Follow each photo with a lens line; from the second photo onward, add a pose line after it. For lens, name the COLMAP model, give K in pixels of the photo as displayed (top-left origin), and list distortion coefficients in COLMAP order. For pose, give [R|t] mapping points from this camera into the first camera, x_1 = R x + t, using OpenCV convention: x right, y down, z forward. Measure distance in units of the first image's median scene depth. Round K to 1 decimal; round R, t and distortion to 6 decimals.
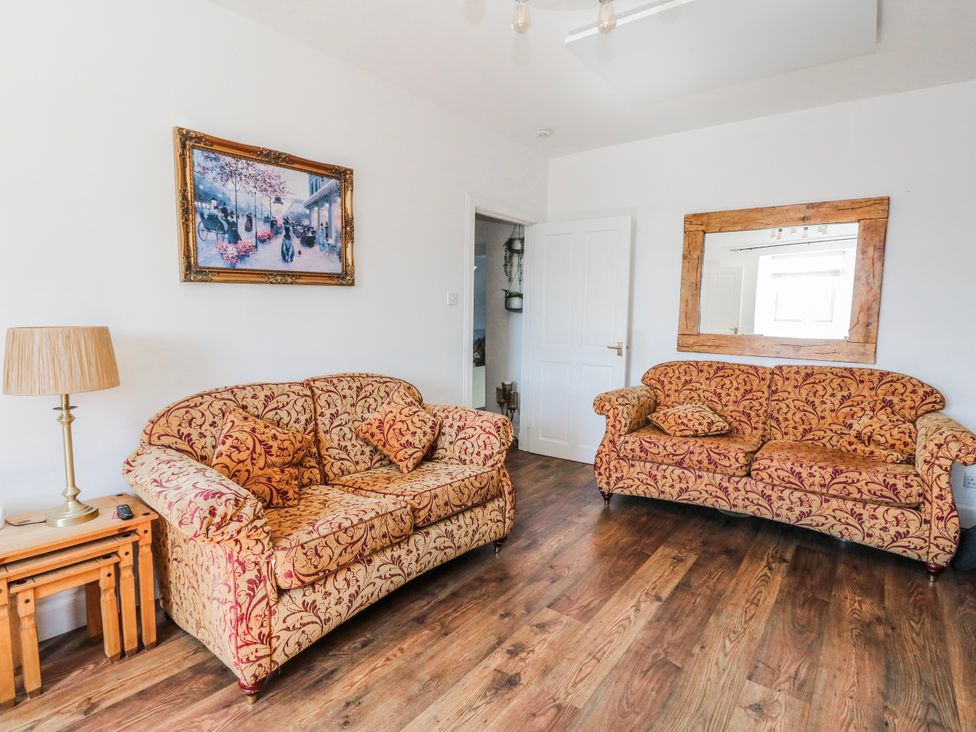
lens RADIAL K [[506.3, 0, 489.2], [0, 506.3, 363.5], [0, 0, 1]] dist [-0.003821, -0.009731]
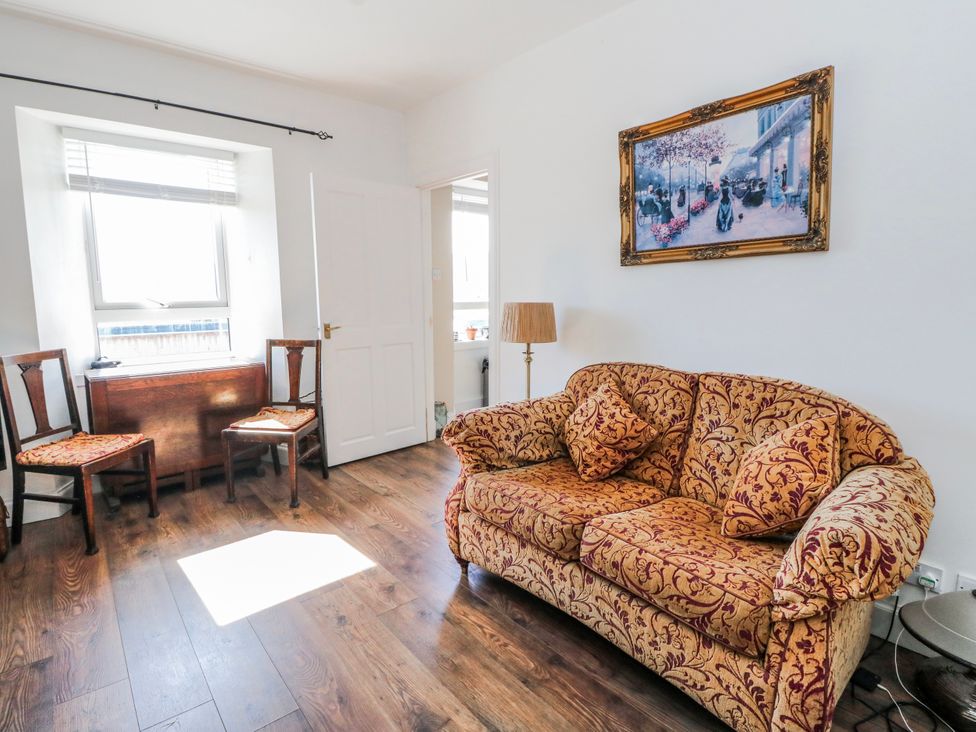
lens RADIAL K [[506.3, 0, 488.3], [0, 506.3, 362.9], [0, 0, 1]] dist [-0.003821, -0.009731]
pose [[-0.208613, 0.124086, -0.970094, 0.543553], [-0.097332, 0.984360, 0.146841, -0.075651], [0.973143, 0.125054, -0.193273, 0.851016]]
